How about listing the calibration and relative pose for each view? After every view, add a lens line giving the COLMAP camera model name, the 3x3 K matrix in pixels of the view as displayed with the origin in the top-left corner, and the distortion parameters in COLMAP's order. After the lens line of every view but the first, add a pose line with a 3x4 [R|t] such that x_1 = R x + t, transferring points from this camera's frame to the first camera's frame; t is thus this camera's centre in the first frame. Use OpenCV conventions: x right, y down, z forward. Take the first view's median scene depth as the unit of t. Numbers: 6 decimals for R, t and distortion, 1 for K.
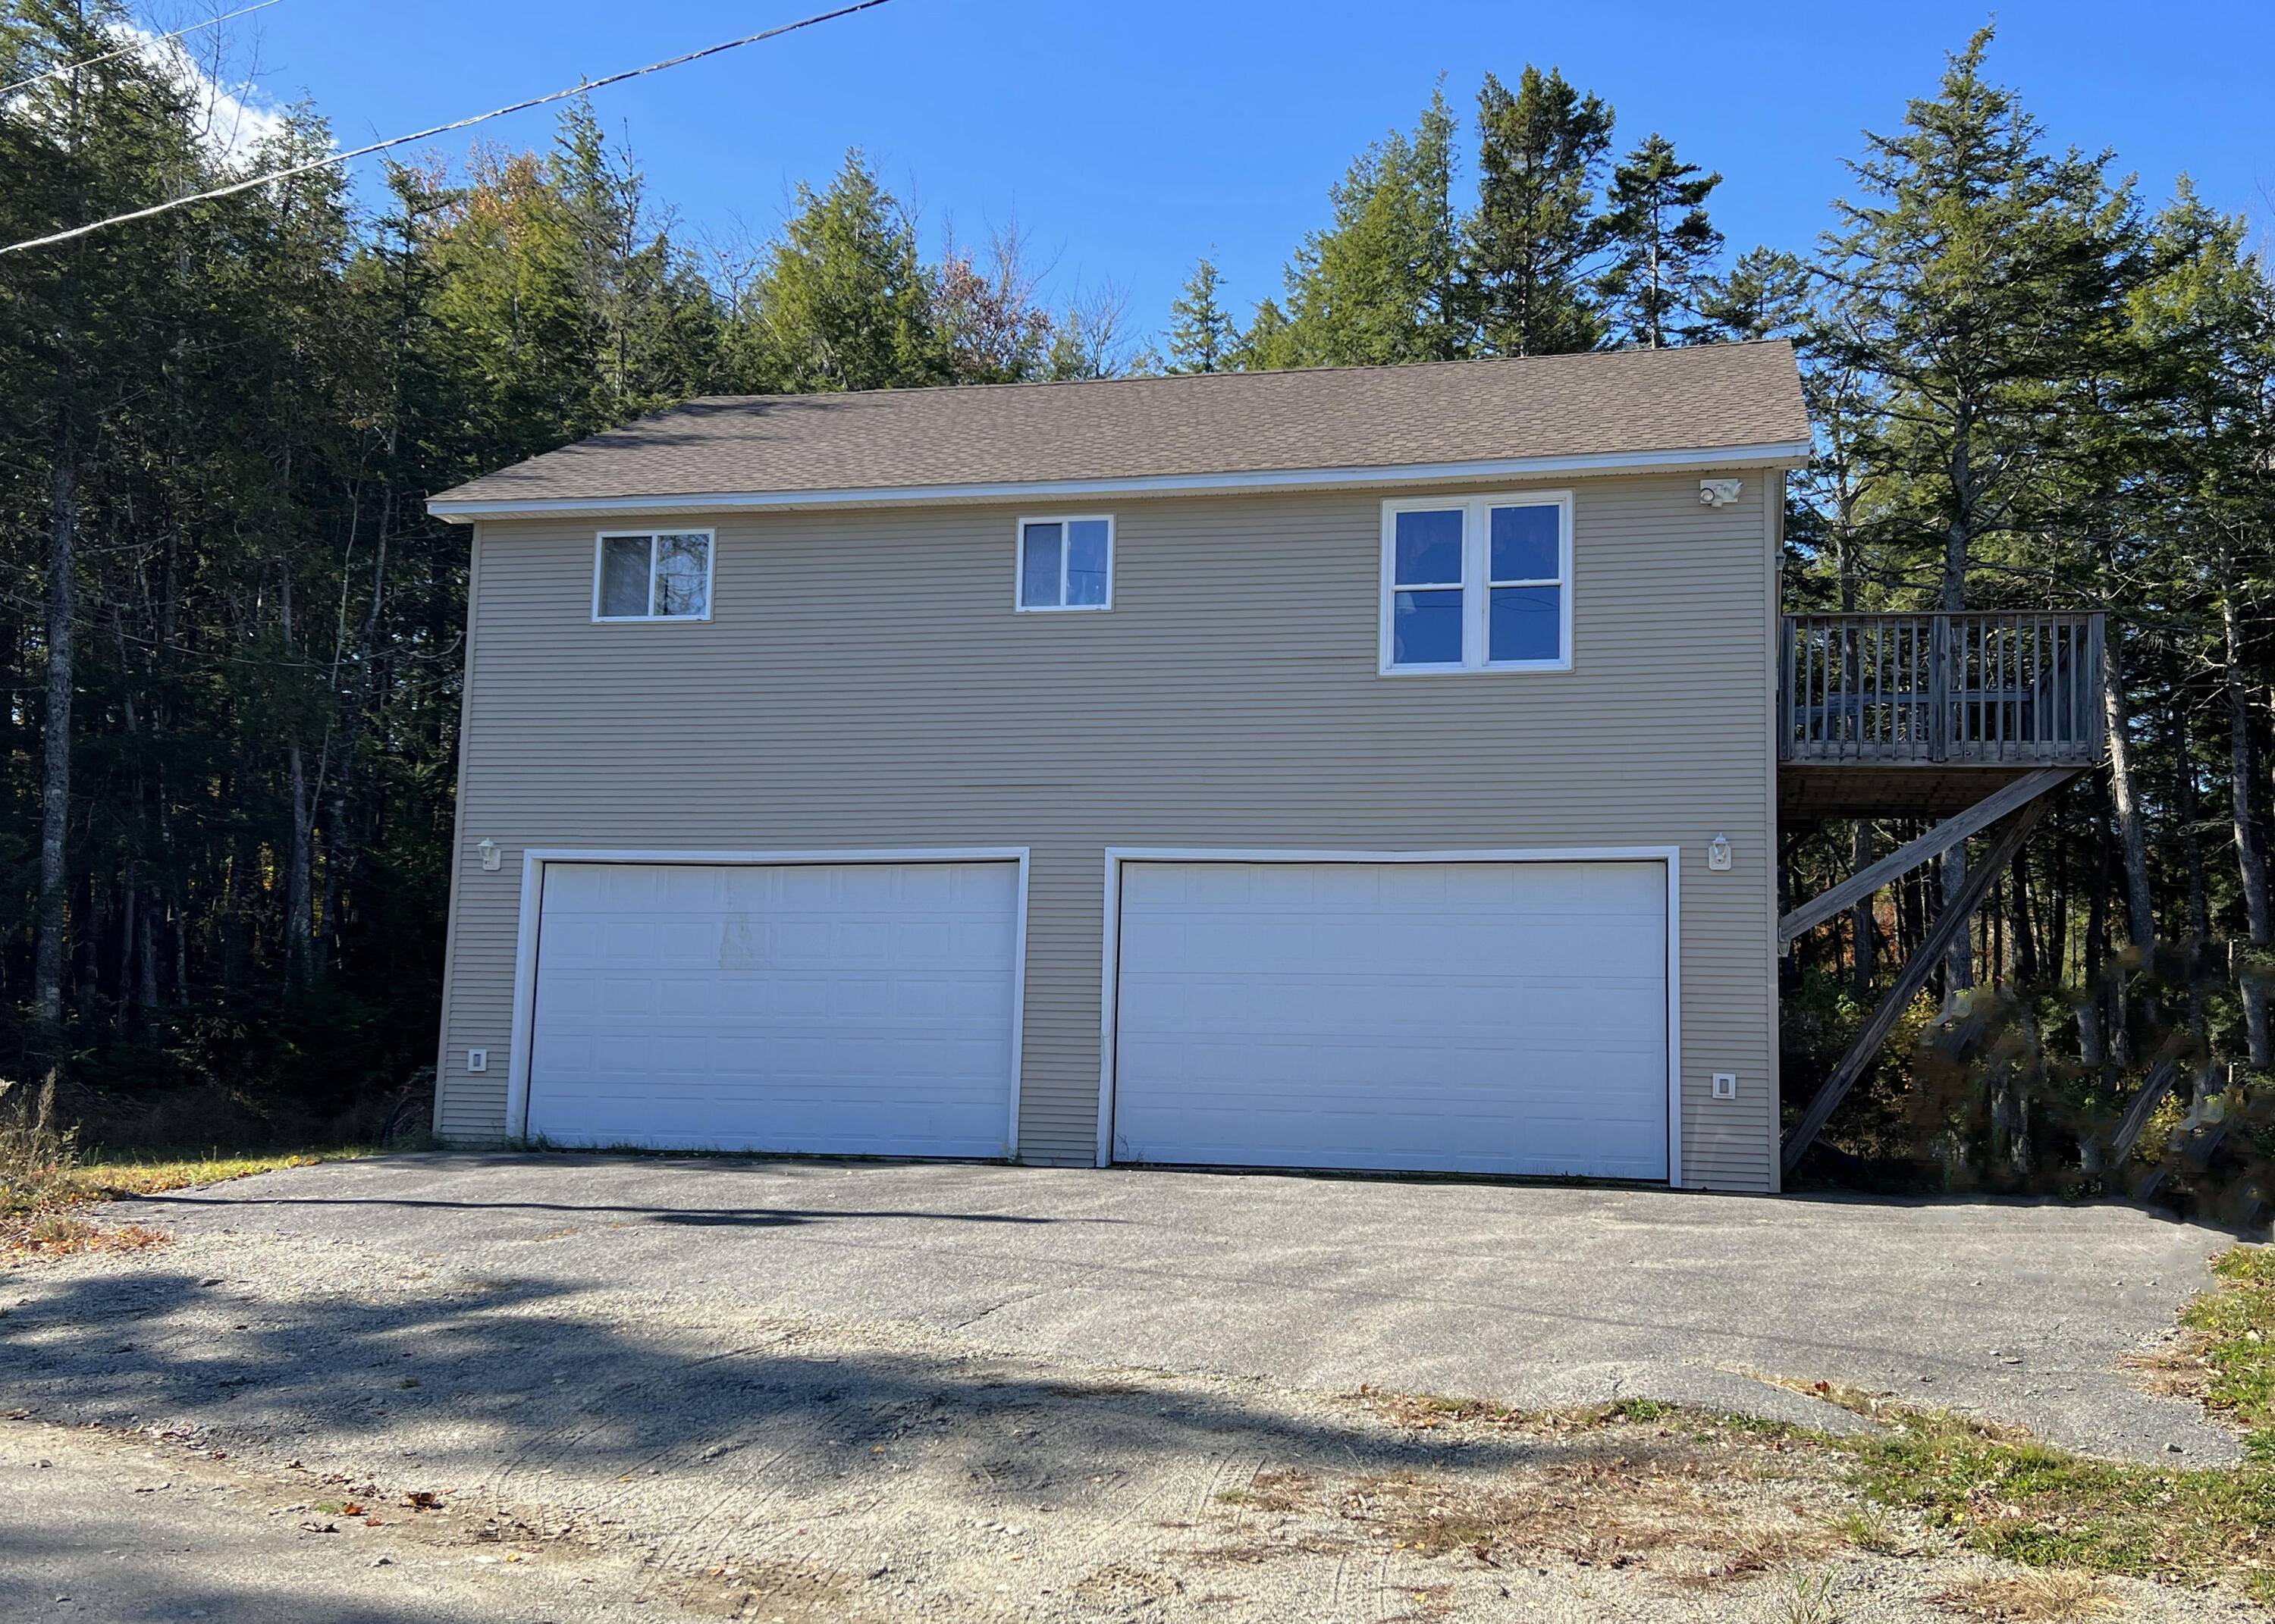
lens RADIAL K [[2158.6, 0, 1137.5], [0, 2158.6, 812.0], [0, 0, 1]] dist [0.049944, 0.005552]
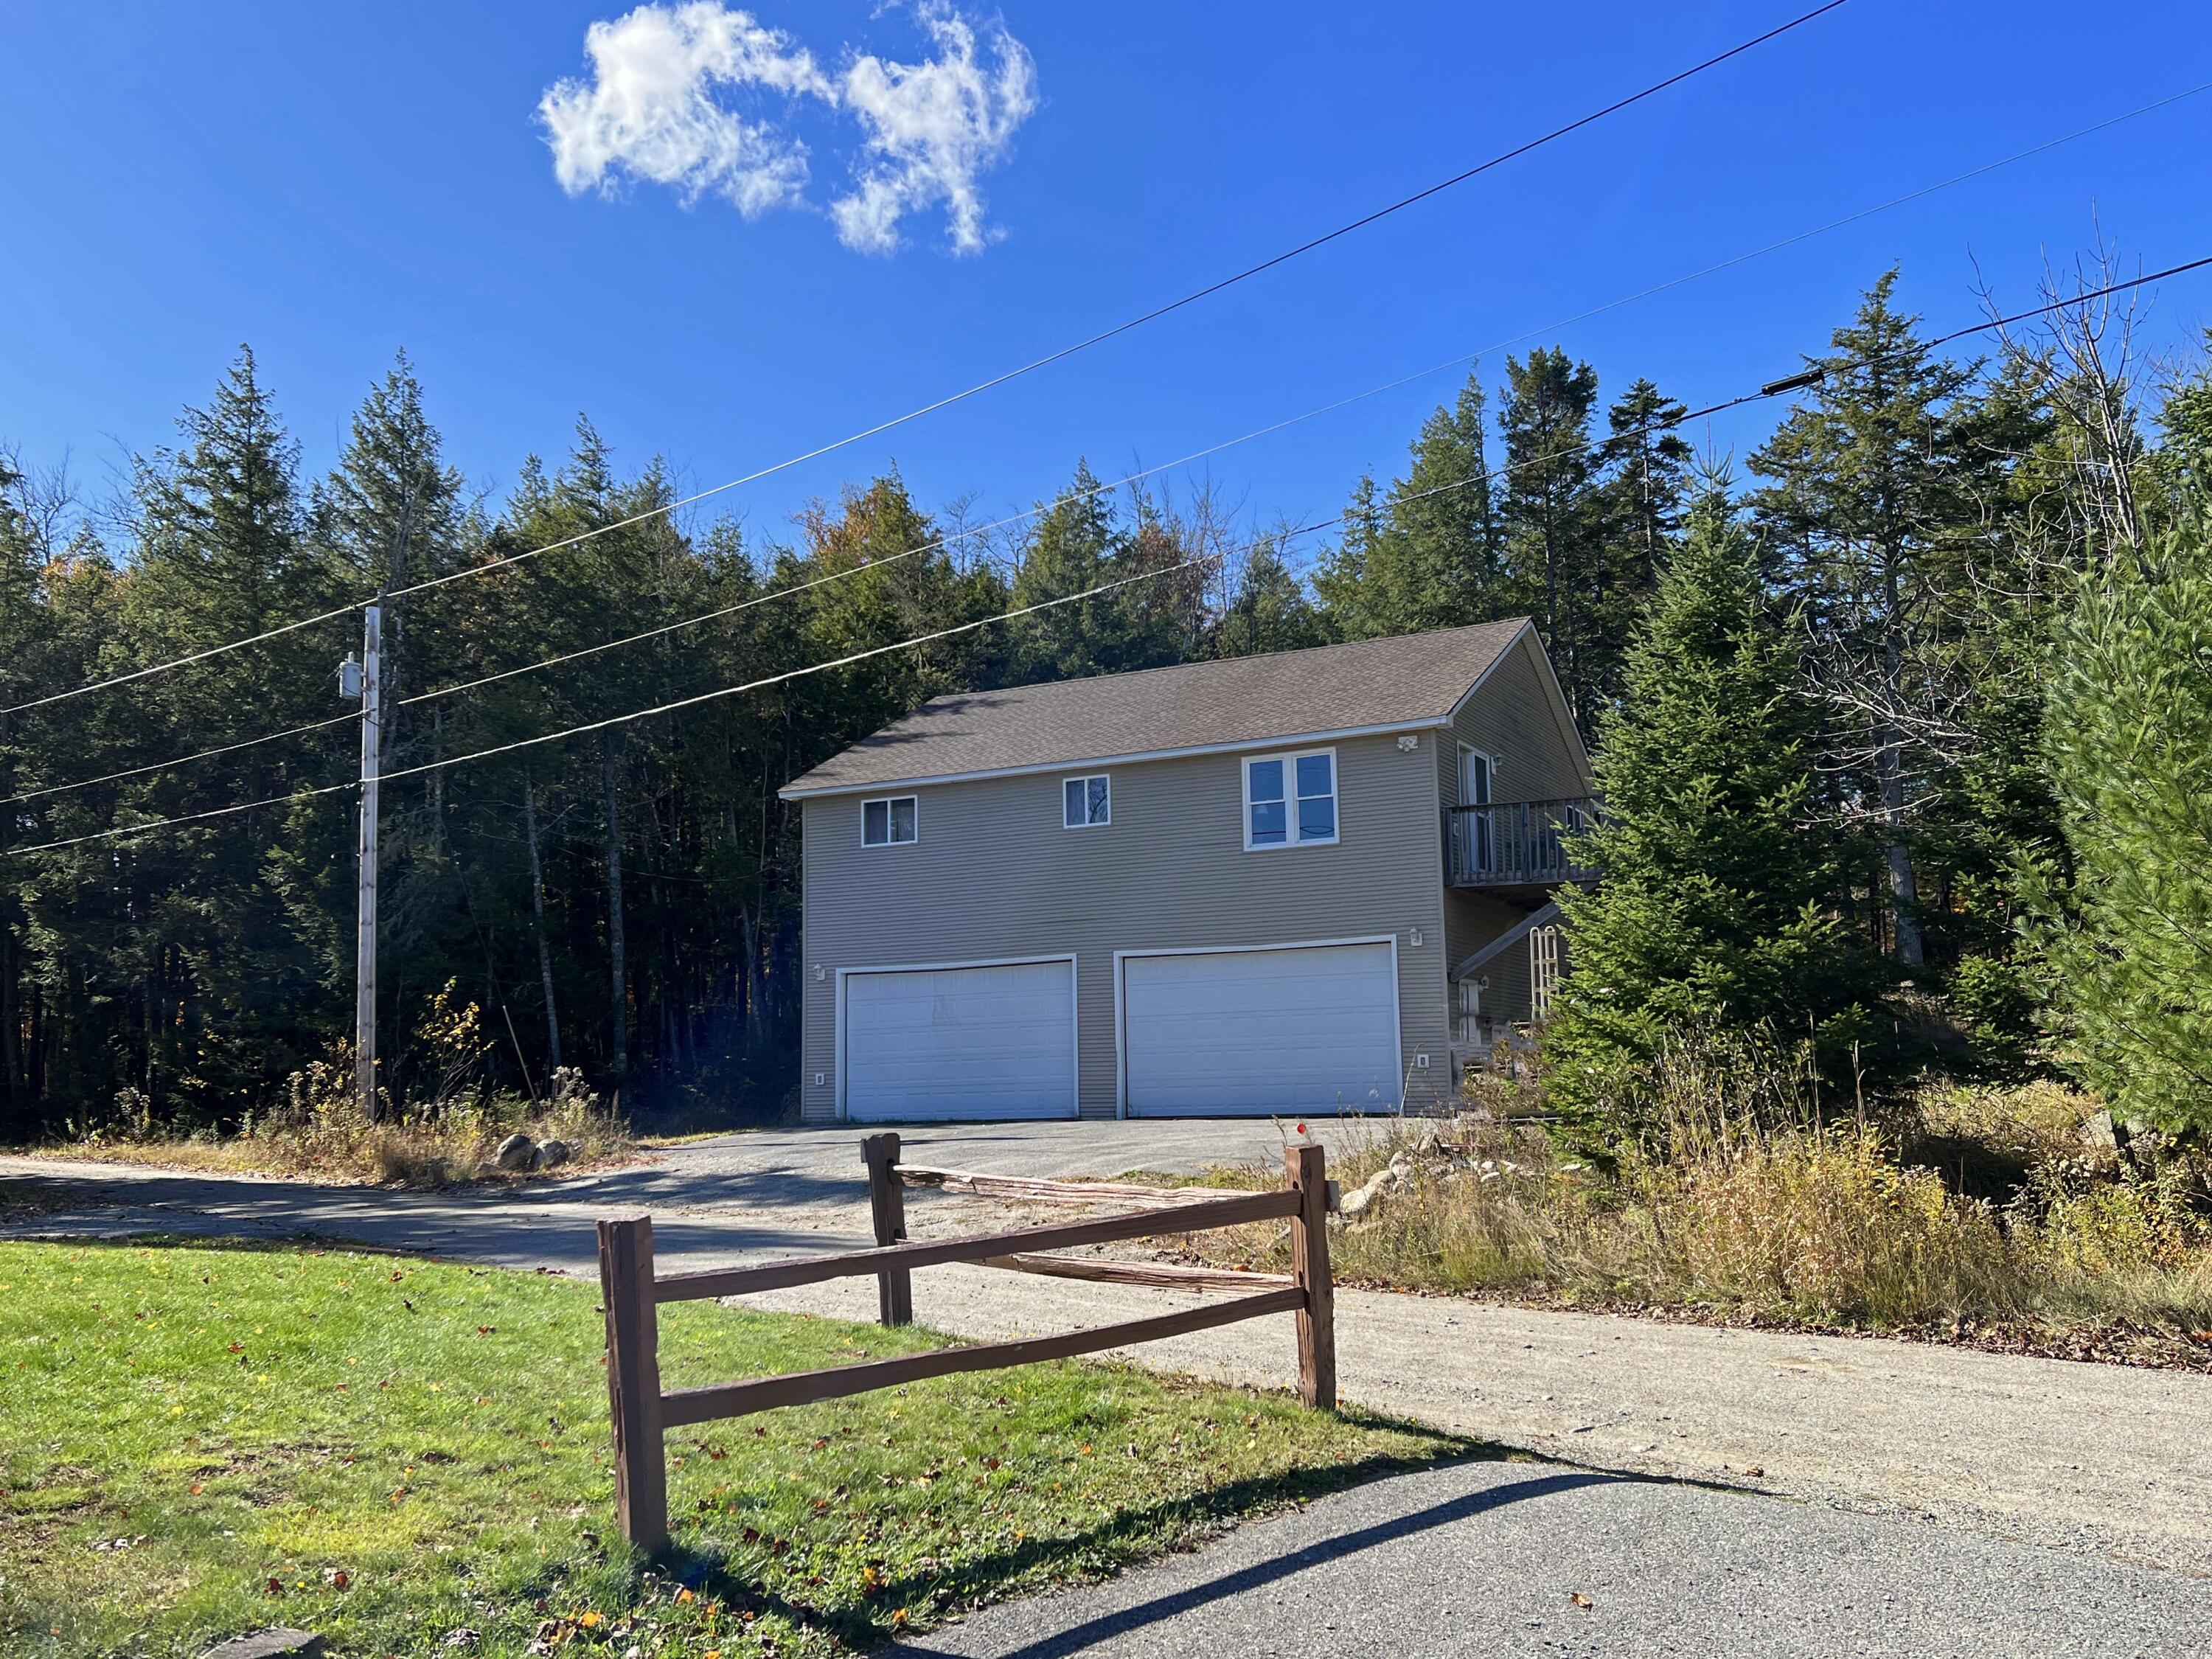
lens RADIAL K [[2060.3, 0, 1104.2], [0, 2060.3, 780.3], [0, 0, 1]] dist [0.120845, -0.001312]
pose [[0.968948, -0.081915, -0.233304, 0.386009], [0.074610, 0.996411, -0.039980, -0.057351], [0.235741, 0.021332, 0.971582, -0.723614]]
